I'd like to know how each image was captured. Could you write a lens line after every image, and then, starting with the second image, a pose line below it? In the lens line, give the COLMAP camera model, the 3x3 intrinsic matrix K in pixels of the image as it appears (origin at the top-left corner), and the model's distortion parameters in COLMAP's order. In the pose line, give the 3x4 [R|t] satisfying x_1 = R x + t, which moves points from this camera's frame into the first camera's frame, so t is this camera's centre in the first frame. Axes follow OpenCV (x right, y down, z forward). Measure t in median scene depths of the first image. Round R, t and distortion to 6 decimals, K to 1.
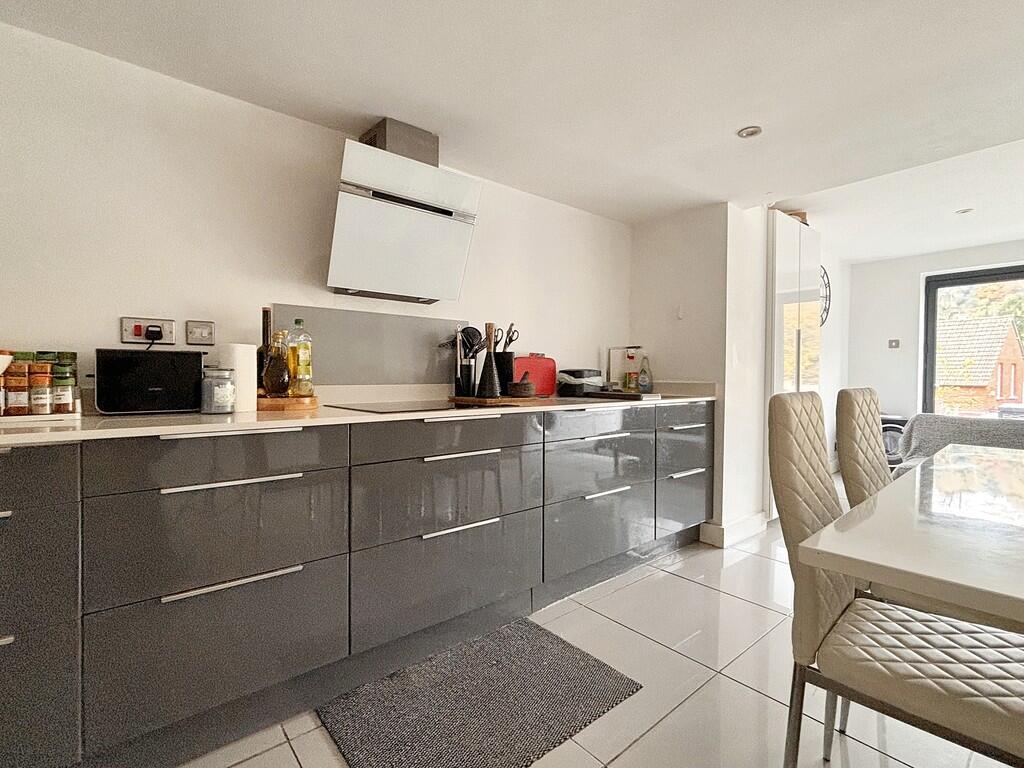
lens RADIAL K [[486.9, 0, 512.0], [0, 486.9, 384.0], [0, 0, 1]] dist [-0.001228, -0.000672]
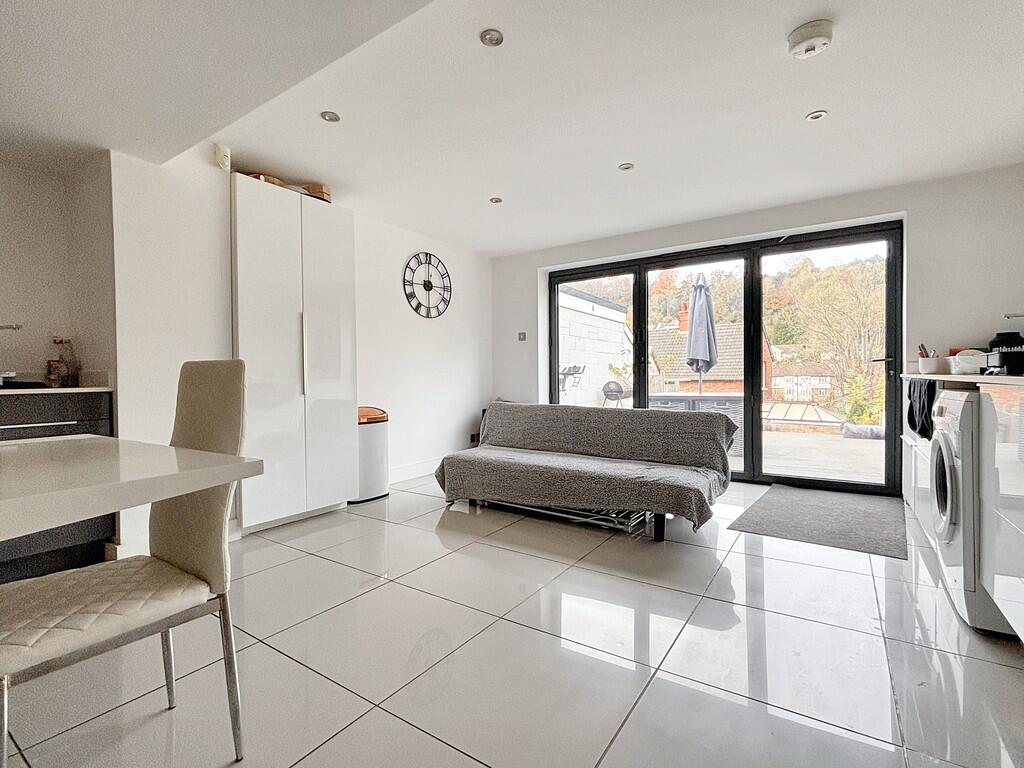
lens RADIAL K [[486.9, 0, 512.0], [0, 486.9, 384.0], [0, 0, 1]] dist [-0.001228, -0.000672]
pose [[0.962358, -0.017682, 0.271208, 0.881580], [0.018720, 0.999824, -0.001241, 0.035100], [-0.271138, 0.006271, 0.962520, 0.029310]]
